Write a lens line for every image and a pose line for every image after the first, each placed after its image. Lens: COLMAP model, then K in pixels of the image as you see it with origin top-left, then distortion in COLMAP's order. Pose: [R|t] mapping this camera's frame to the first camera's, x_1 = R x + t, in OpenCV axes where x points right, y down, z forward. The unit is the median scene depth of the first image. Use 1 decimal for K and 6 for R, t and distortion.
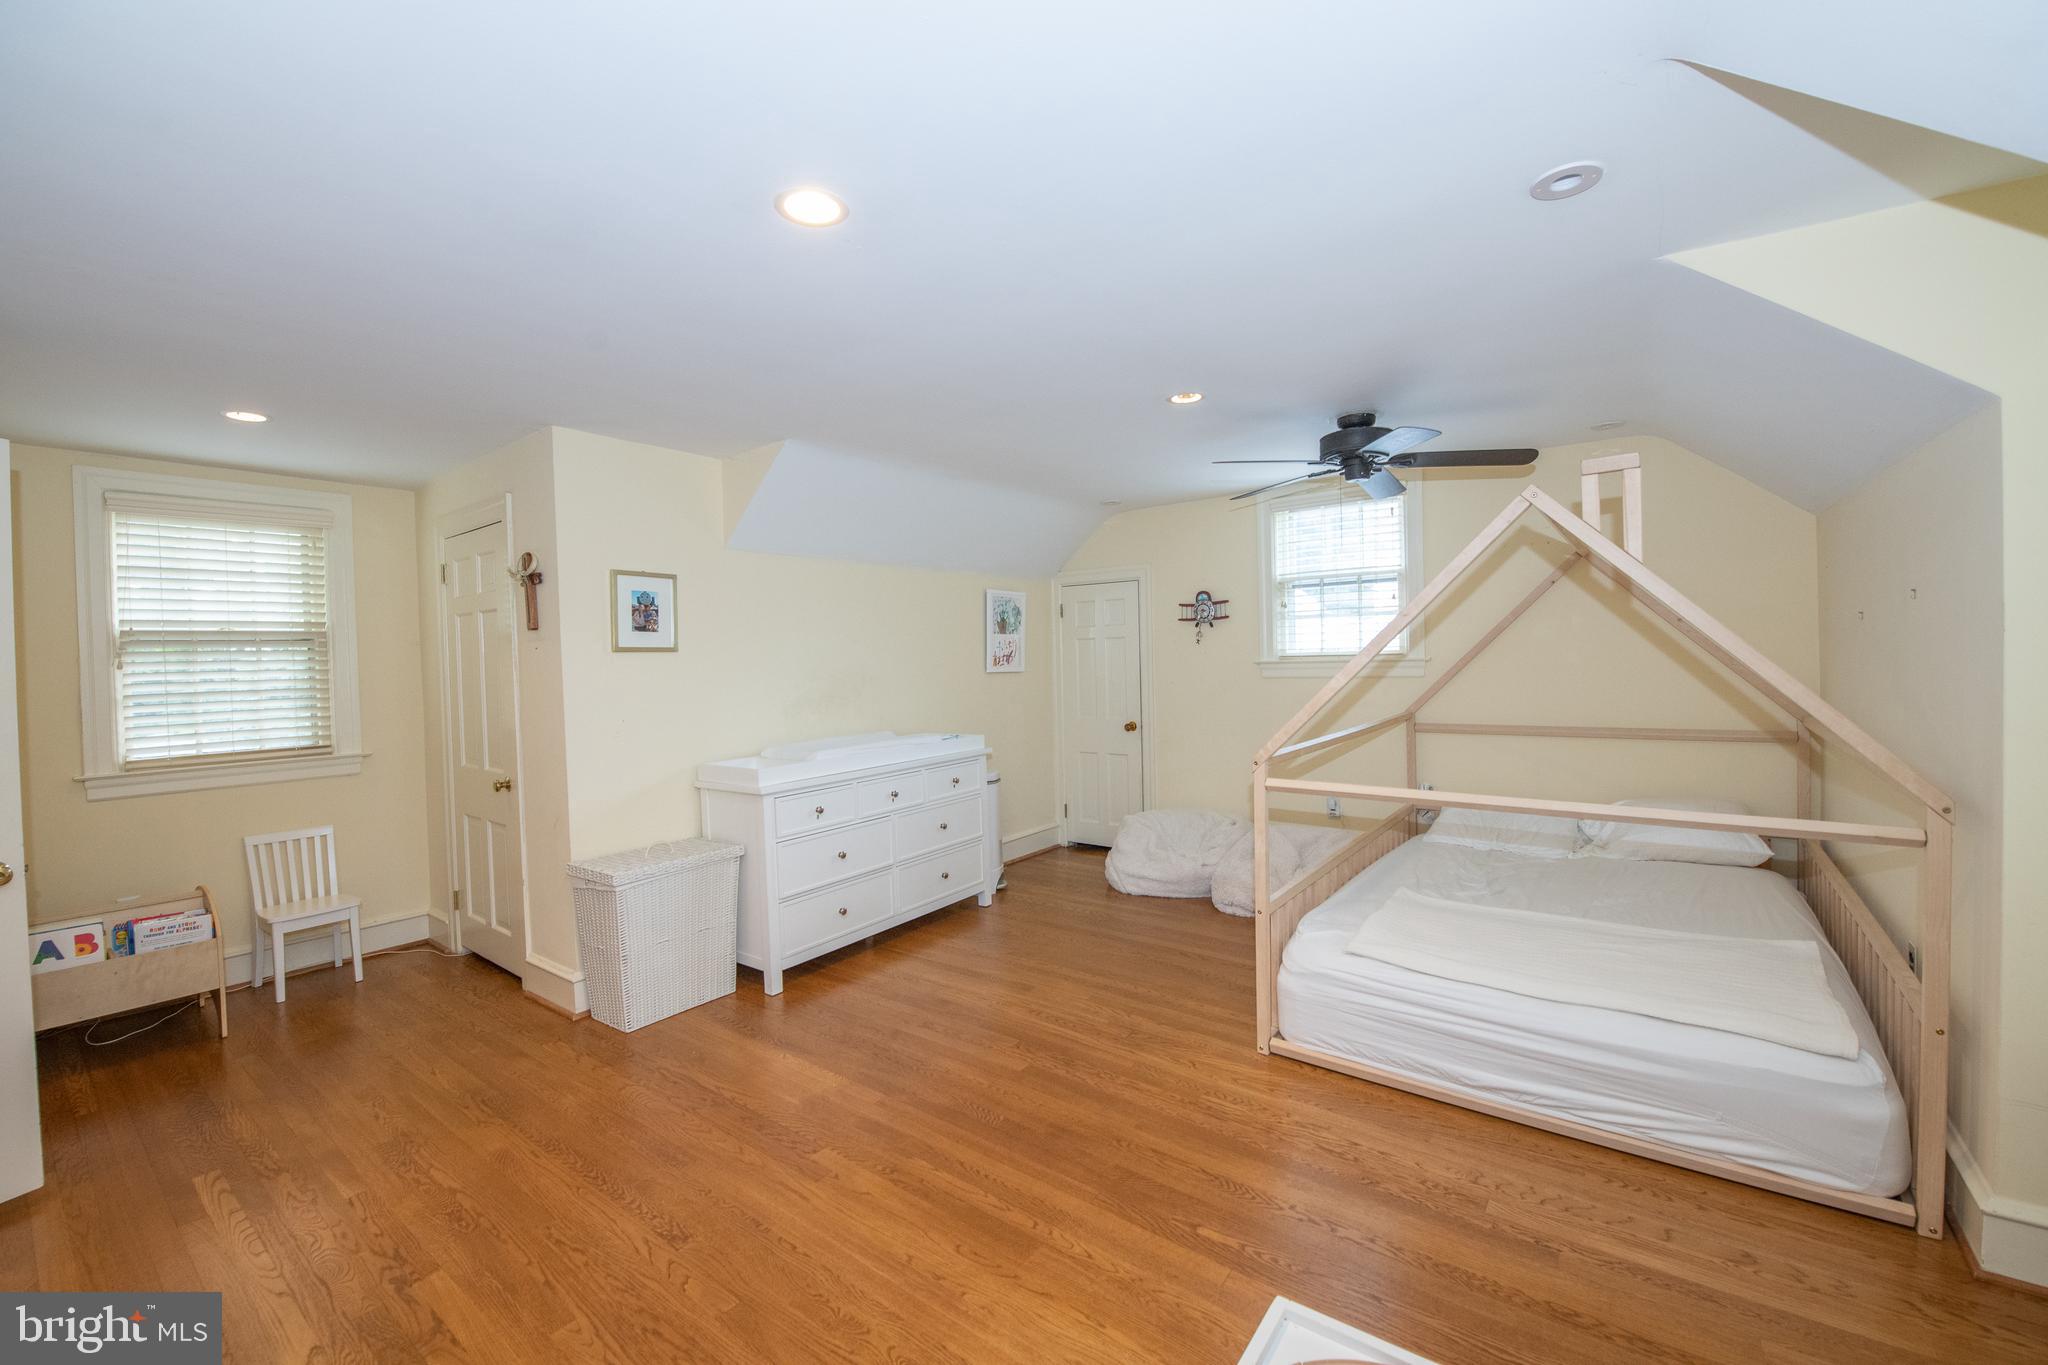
lens RADIAL K [[816.2, 0, 1031.4], [0, 816.2, 676.0], [0, 0, 1]] dist [-0.022099, -0.000399]
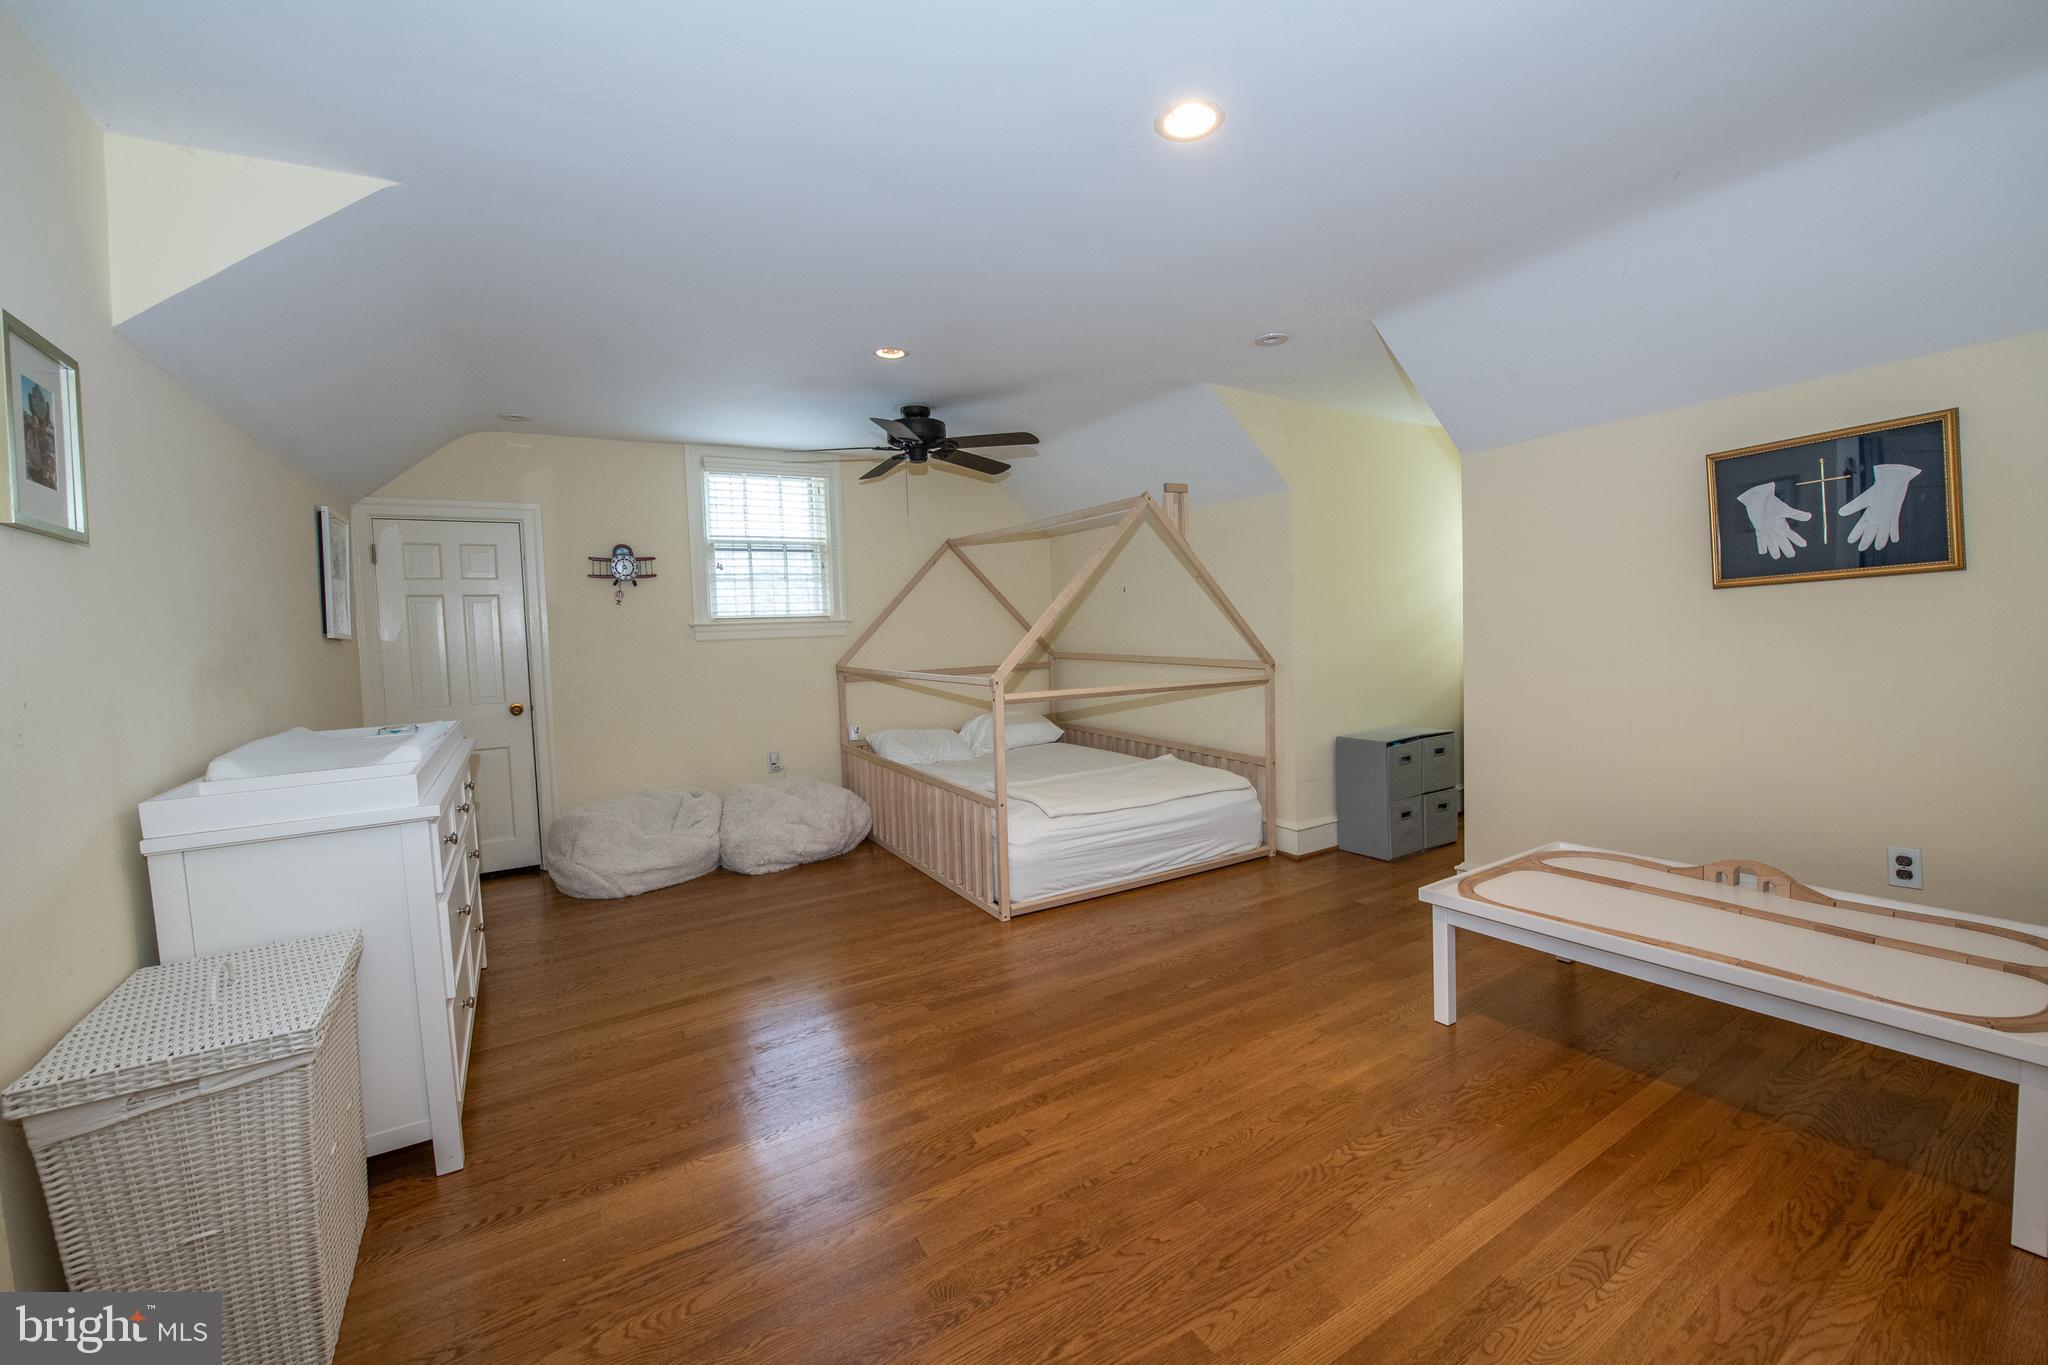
lens RADIAL K [[816.2, 0, 1031.4], [0, 816.2, 676.0], [0, 0, 1]] dist [-0.022099, -0.000399]
pose [[0.363619, -0.041532, 0.930621, -0.540500], [0.049490, 0.998456, 0.025222, 0.044567], [-0.930232, 0.036886, 0.365113, 0.329116]]
